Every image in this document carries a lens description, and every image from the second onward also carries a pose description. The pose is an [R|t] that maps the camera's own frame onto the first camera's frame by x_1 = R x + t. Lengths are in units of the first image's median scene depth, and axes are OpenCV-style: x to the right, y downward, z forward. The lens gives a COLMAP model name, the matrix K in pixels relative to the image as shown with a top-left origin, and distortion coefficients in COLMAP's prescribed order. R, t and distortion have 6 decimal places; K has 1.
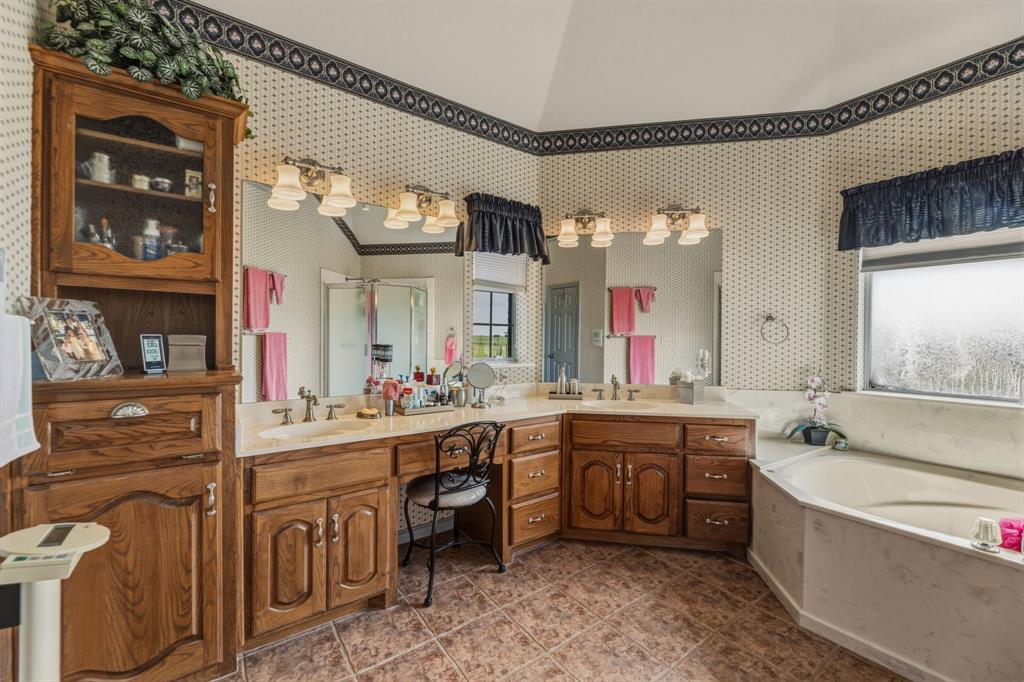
lens RADIAL K [[414.3, 0, 510.3], [0, 414.3, 341.4], [0, 0, 1]] dist [-0.006587, -0.000012]
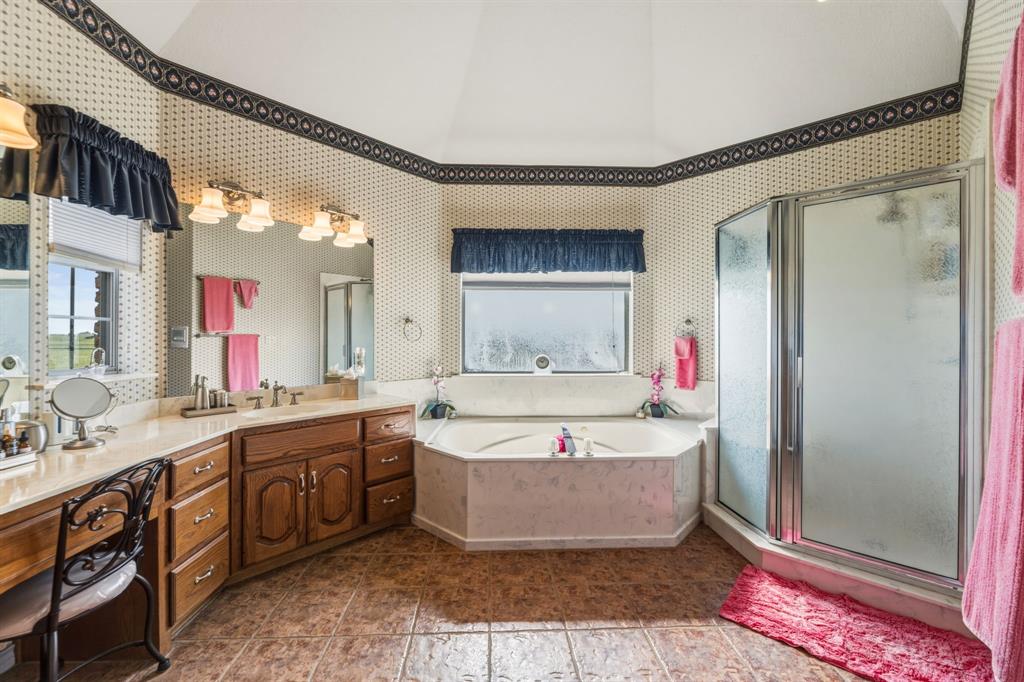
lens RADIAL K [[414.3, 0, 508.1], [0, 414.3, 337.7], [0, 0, 1]] dist [-0.006587, -0.000012]
pose [[0.542951, -0.005670, 0.839745, -0.252007], [0.010279, 0.999947, 0.000105, -0.002236], [-0.839701, 0.008575, 0.542981, 0.106763]]
